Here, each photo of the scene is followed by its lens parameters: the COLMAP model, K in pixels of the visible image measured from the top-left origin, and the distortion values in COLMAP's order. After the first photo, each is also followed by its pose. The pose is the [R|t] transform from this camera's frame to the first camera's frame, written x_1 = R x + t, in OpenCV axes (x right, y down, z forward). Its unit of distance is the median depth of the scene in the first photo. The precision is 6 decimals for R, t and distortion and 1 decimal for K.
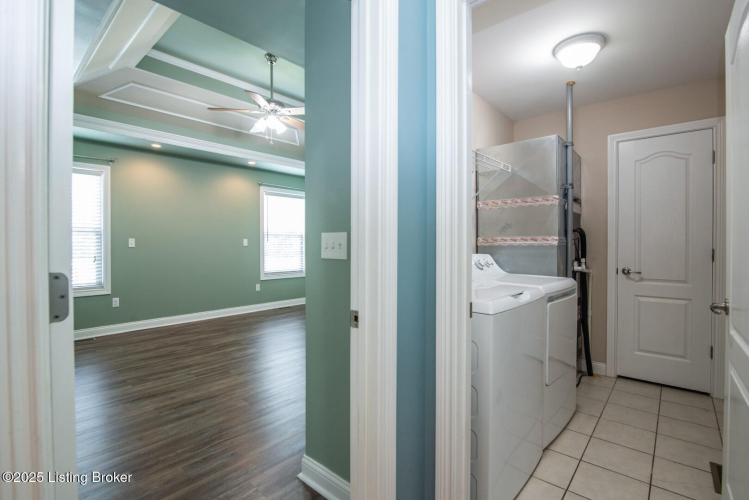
lens RADIAL K [[345.6, 0, 381.2], [0, 345.6, 247.8], [0, 0, 1]] dist [-0.021076, 0.001666]
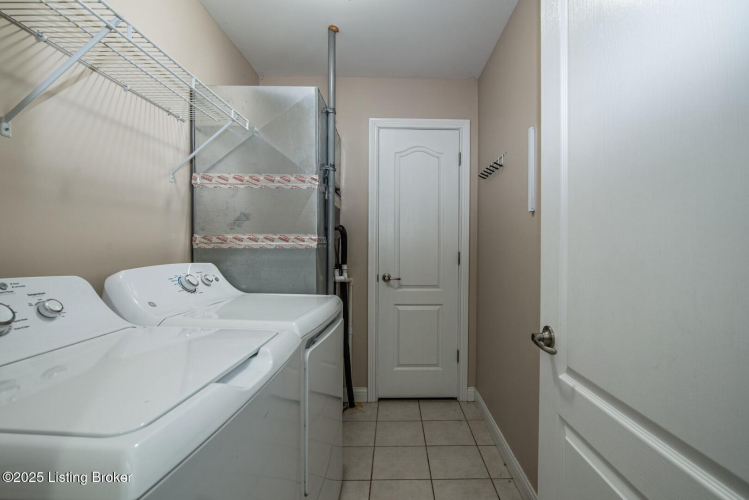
lens RADIAL K [[345.6, 0, 381.2], [0, 345.6, 248.0], [0, 0, 1]] dist [-0.021076, 0.001666]
pose [[0.777526, 0.001402, 0.628850, 0.163559], [0.003632, 0.999971, -0.006719, -0.001983], [-0.628841, 0.007508, 0.777498, 0.348907]]
